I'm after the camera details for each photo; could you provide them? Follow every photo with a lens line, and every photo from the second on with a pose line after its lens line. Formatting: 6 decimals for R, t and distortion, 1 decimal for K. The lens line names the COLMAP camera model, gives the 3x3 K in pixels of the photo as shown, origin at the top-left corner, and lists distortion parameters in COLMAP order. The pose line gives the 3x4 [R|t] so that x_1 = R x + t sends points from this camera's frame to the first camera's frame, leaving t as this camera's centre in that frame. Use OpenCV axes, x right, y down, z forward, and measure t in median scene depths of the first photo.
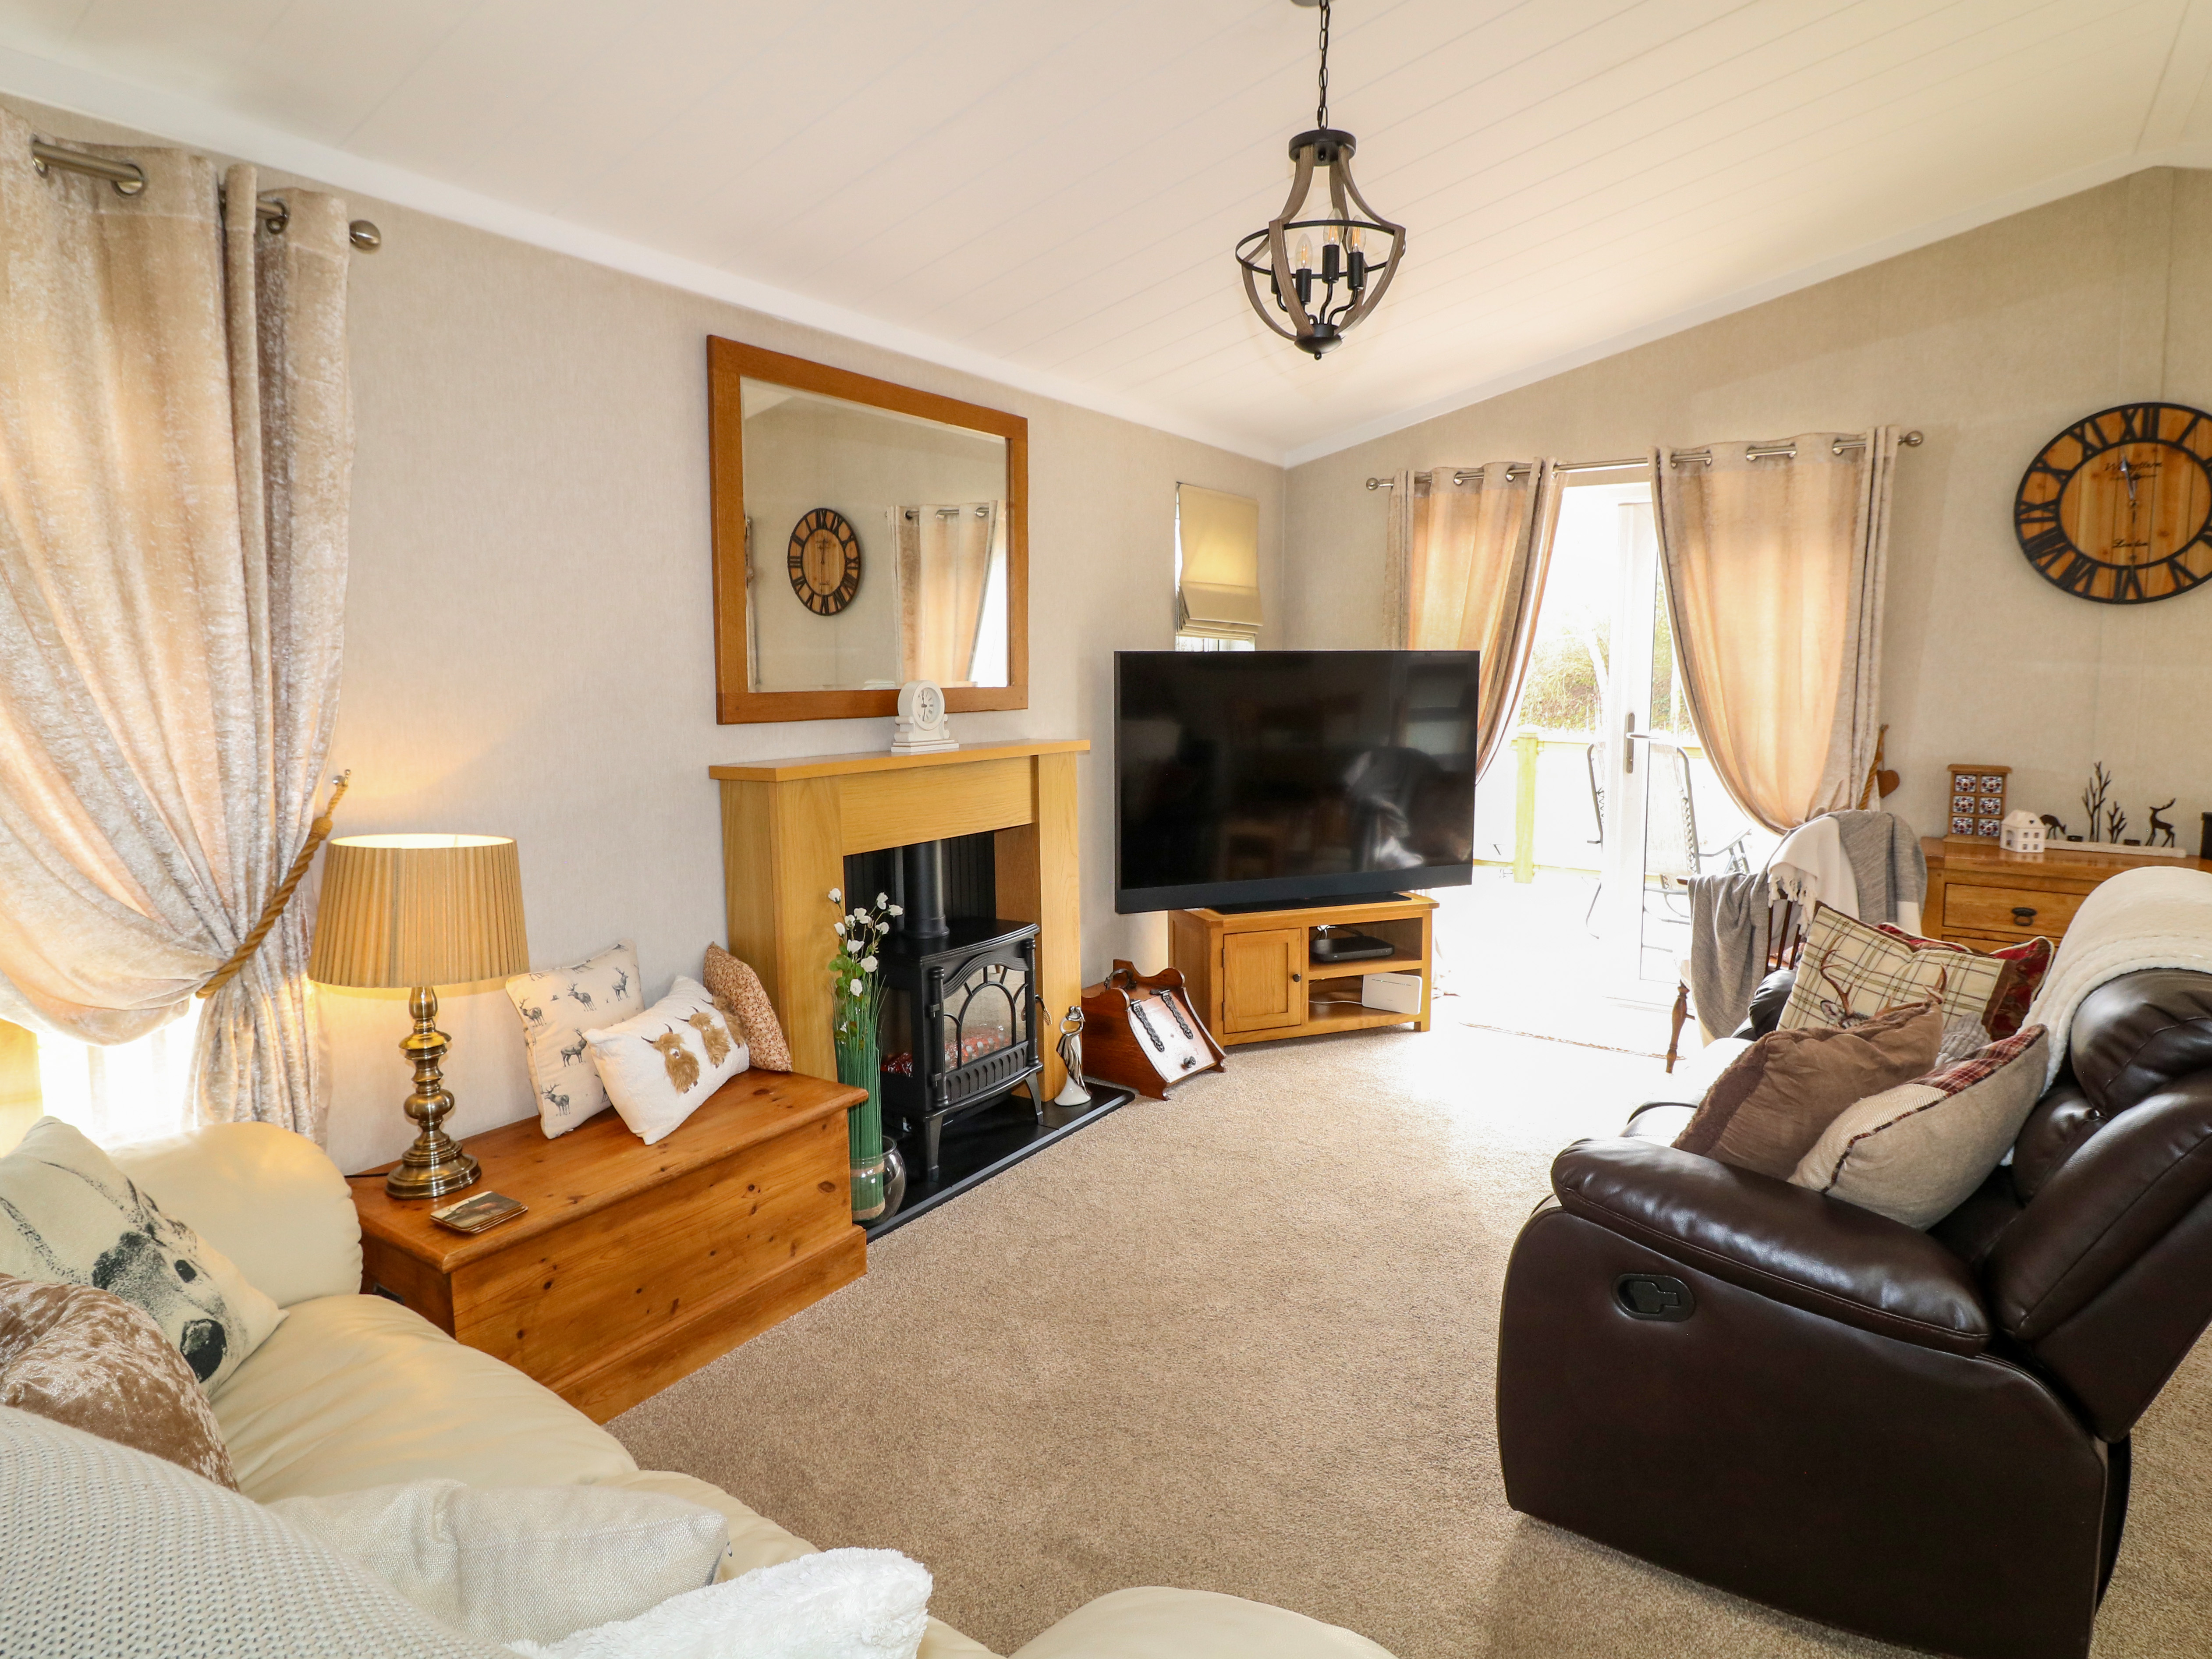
lens RADIAL K [[1213.3, 0, 1146.7], [0, 1213.3, 773.2], [0, 0, 1]] dist [0.004194, -0.016718]
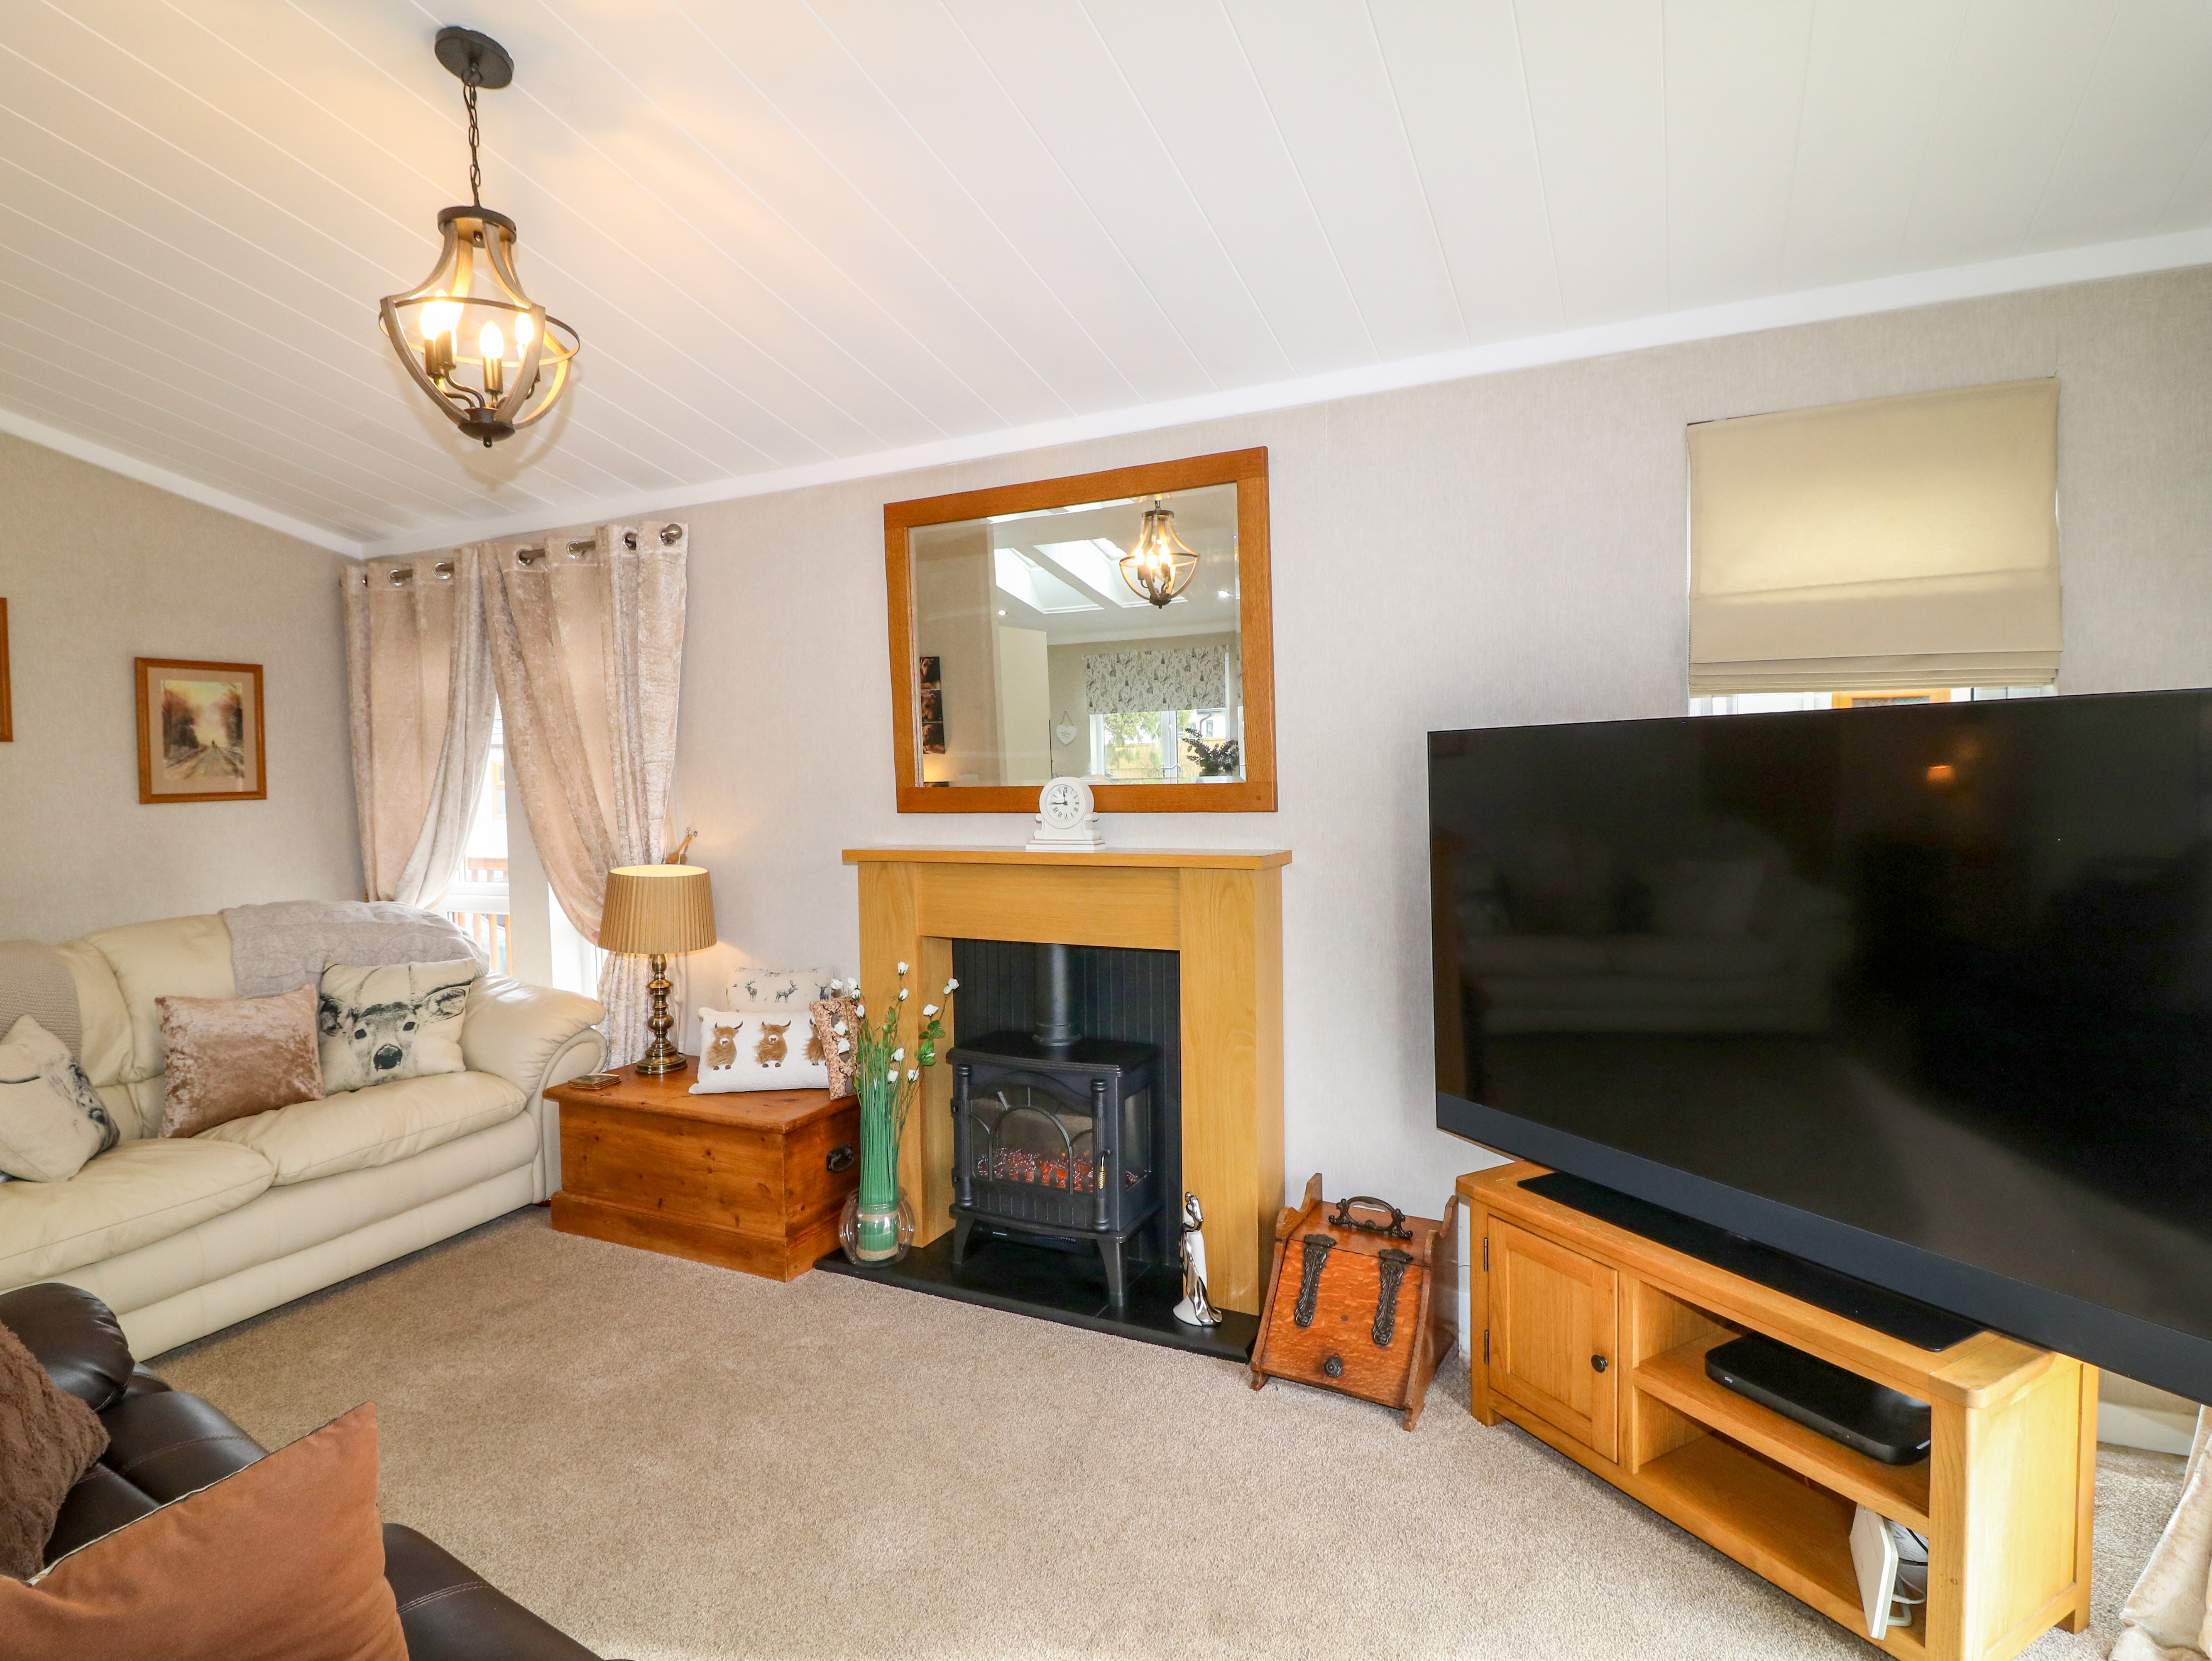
lens RADIAL K [[1151.9, 0, 1098.1], [0, 1151.9, 806.8], [0, 0, 1]] dist [0.002469, -0.013766]
pose [[0.116078, 0.035242, -0.992615, 0.751464], [-0.067303, 0.997352, 0.027540, -0.082727], [0.990957, 0.063609, 0.118143, 0.954500]]
